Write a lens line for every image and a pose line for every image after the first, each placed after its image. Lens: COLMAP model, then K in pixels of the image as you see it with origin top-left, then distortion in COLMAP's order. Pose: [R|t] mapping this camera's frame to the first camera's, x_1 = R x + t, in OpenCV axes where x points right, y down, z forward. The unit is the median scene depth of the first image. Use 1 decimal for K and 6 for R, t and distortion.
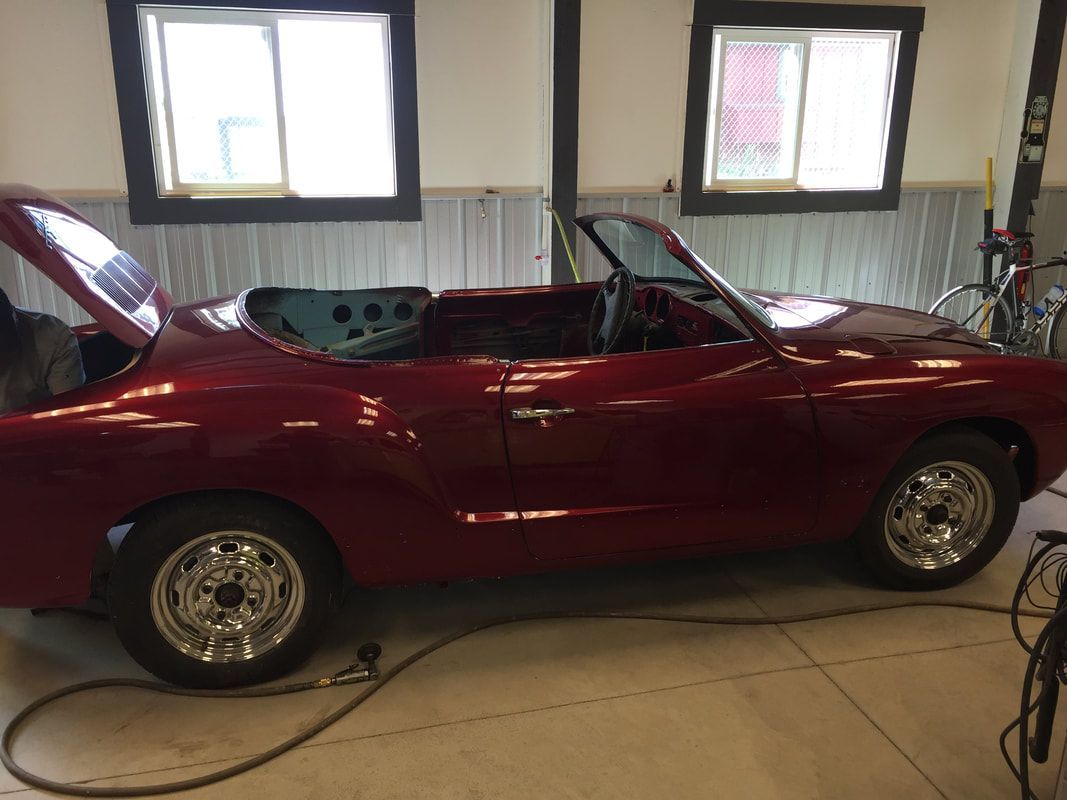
lens RADIAL K [[906.8, 0, 533.5], [0, 906.8, 400.0], [0, 0, 1]] dist [0.008769, 0.003042]
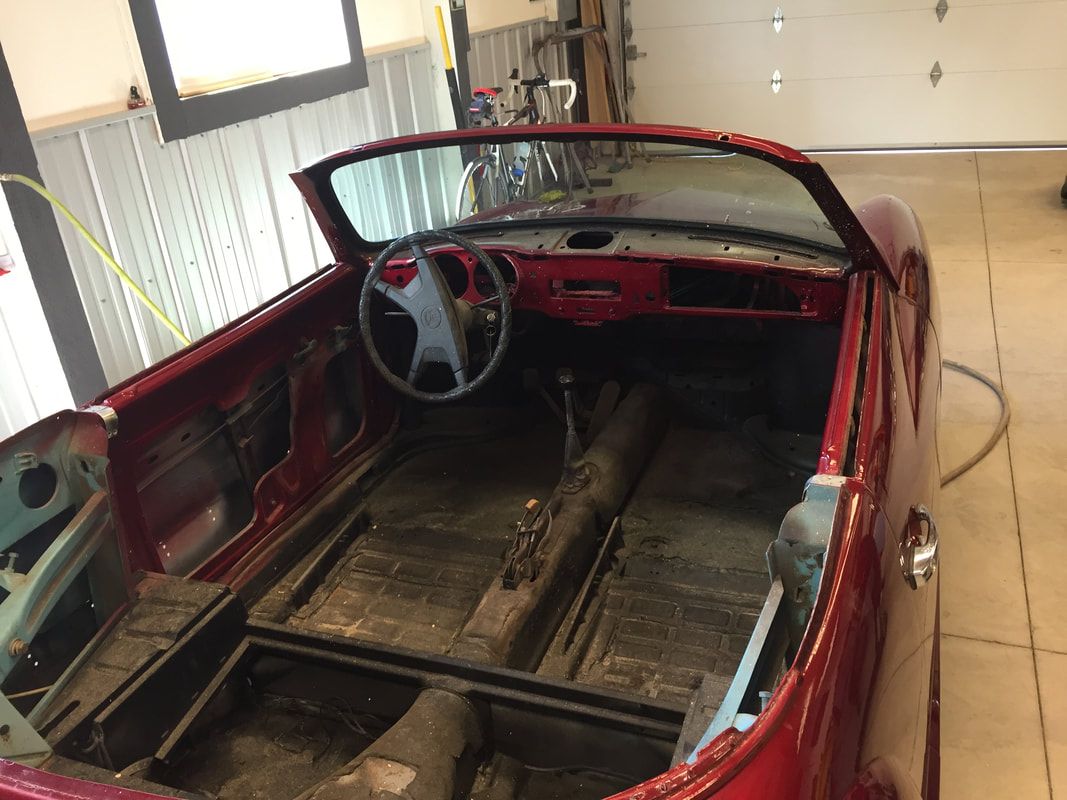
lens RADIAL K [[906.8, 0, 533.5], [0, 906.8, 400.0], [0, 0, 1]] dist [0.008769, 0.003042]
pose [[0.579571, -0.394727, 0.712944, -0.205933], [0.315709, 0.915298, 0.250113, -0.116836], [-0.751282, 0.080125, 0.655099, 0.413110]]
